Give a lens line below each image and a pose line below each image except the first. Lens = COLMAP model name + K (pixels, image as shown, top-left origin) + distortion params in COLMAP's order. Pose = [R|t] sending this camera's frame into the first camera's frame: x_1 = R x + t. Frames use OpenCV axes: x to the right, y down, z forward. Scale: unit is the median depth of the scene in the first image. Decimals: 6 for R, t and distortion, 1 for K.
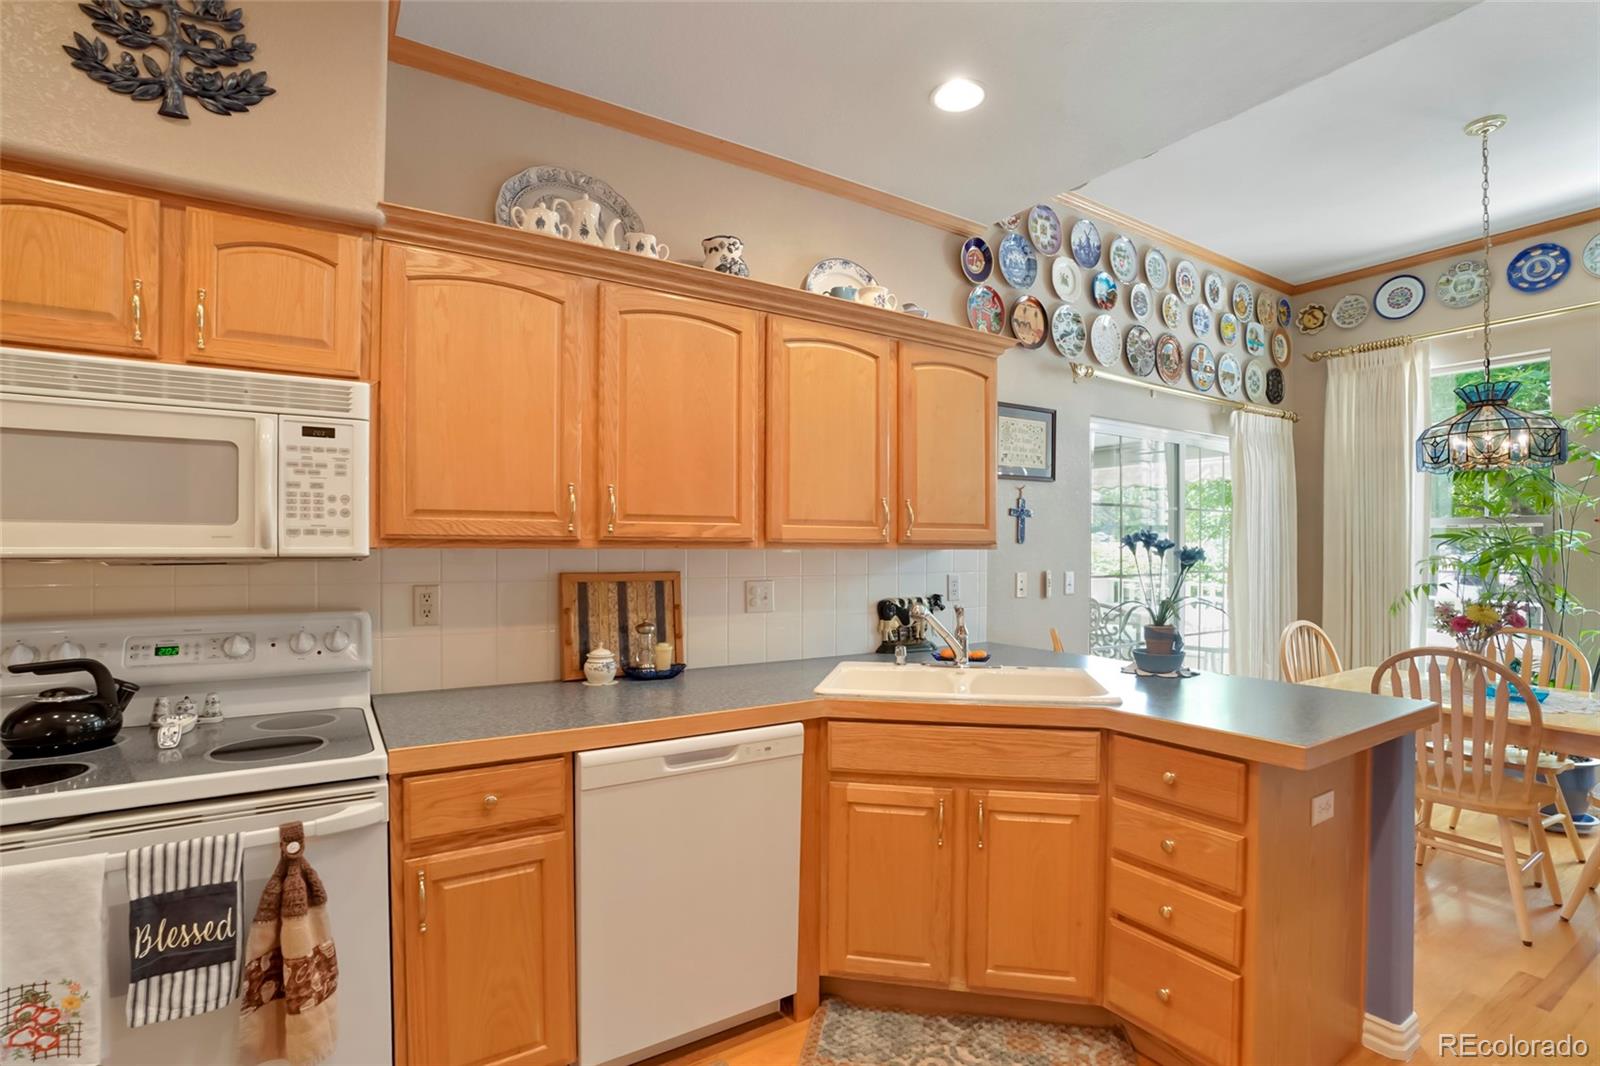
lens RADIAL K [[760.2, 0, 807.7], [0, 760.2, 546.4], [0, 0, 1]] dist [-0.024333, 0.004131]
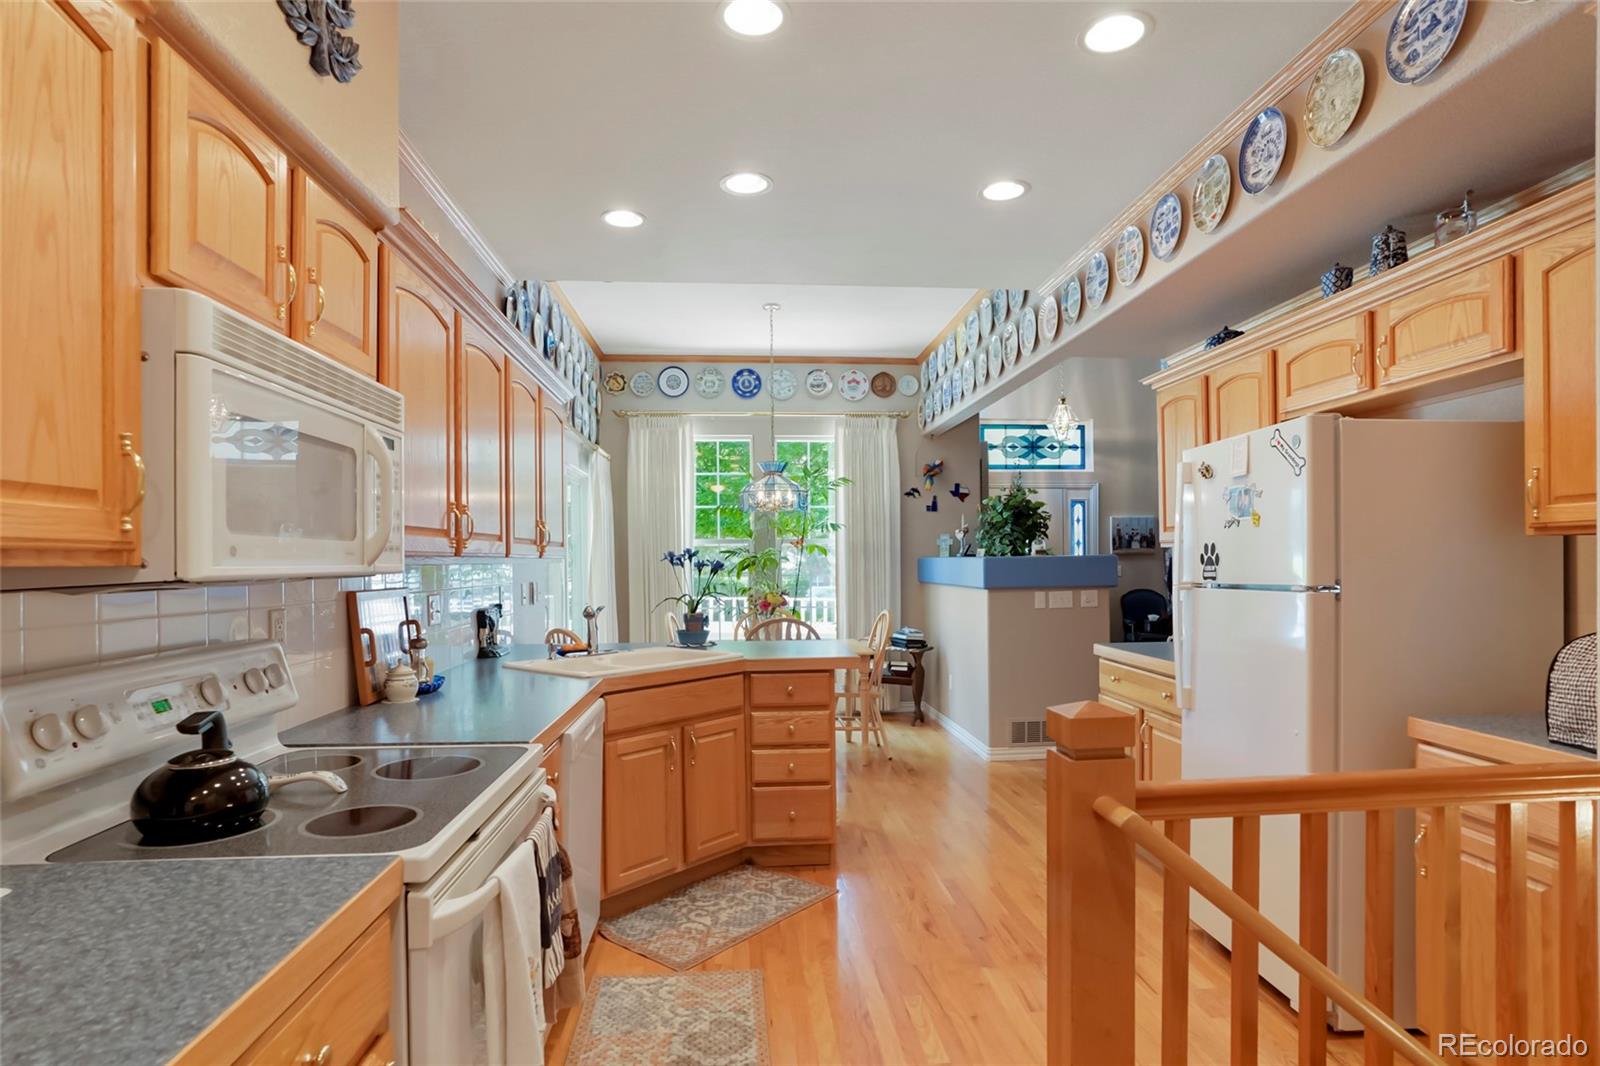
lens RADIAL K [[865.0, 0, 795.3], [0, 865.0, 547.9], [0, 0, 1]] dist [-0.009670, 0.001472]
pose [[0.484994, 0.004191, 0.874508, -0.688514], [0.007493, 0.999932, -0.008947, -0.002180], [-0.874486, 0.010892, 0.484929, 0.008417]]
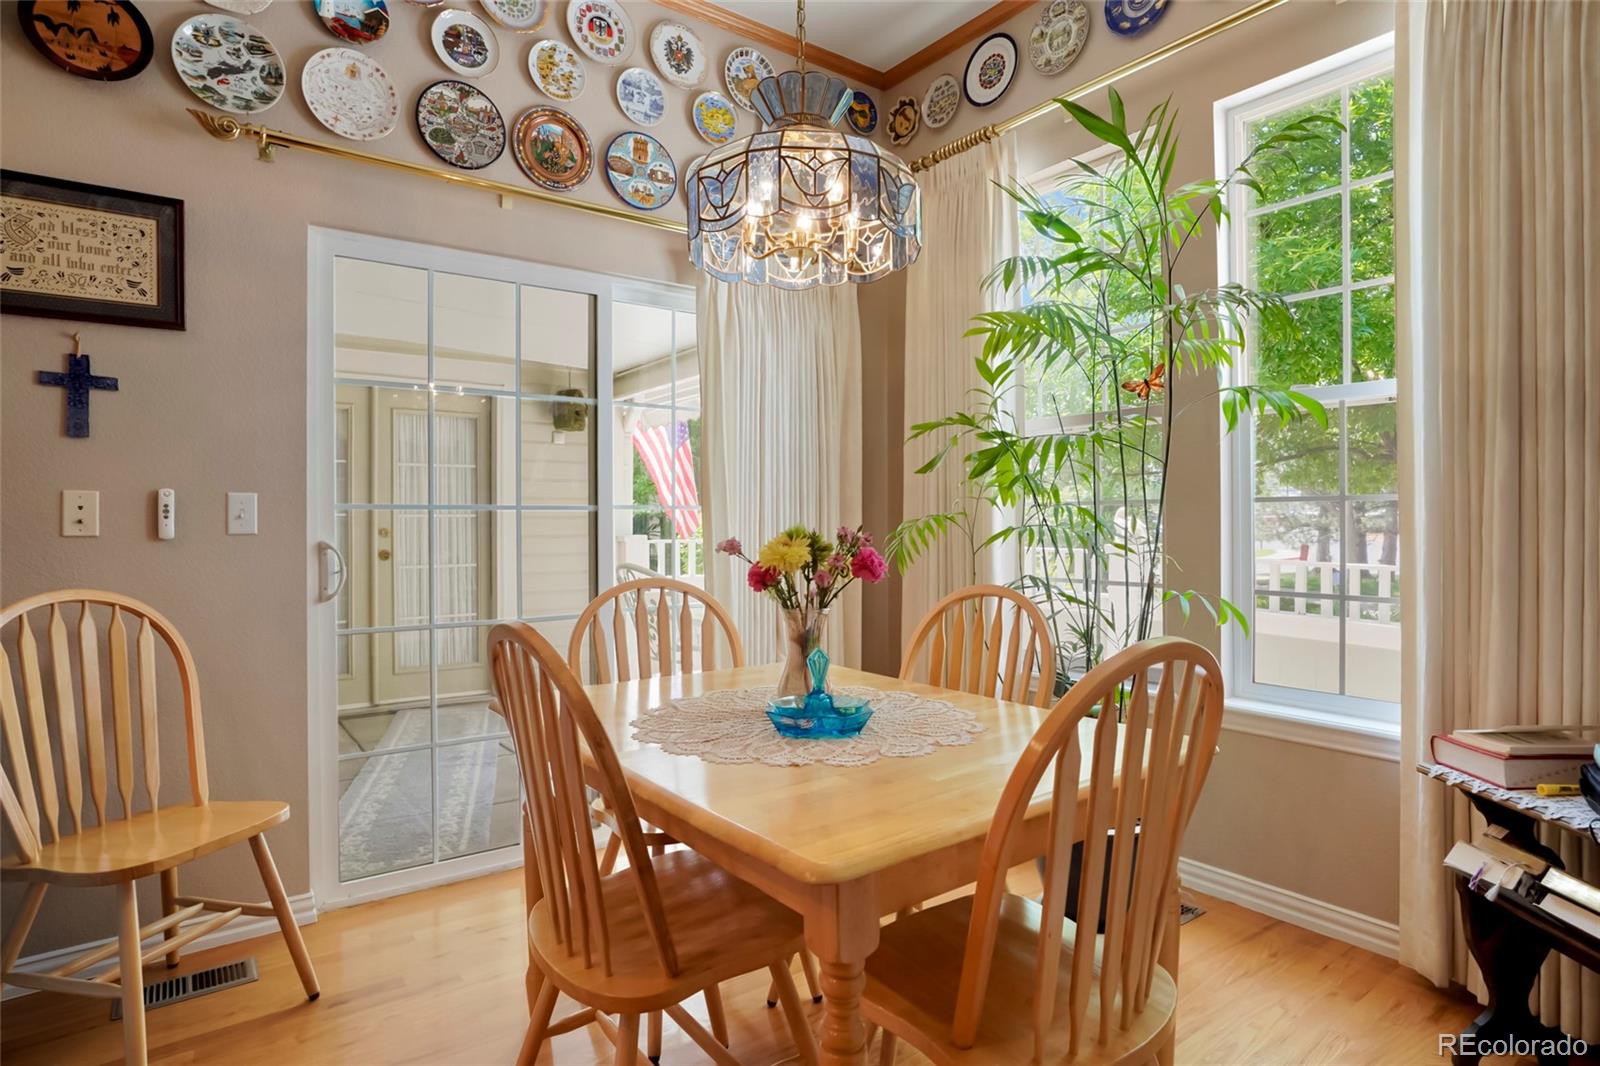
lens RADIAL K [[865.0, 0, 802.9], [0, 865.0, 528.2], [0, 0, 1]] dist [-0.009670, 0.001472]
pose [[0.998723, -0.008846, 0.049738, 0.771051], [0.008211, 0.999882, 0.012965, 0.057543], [-0.049847, -0.012540, 0.998678, 0.355375]]
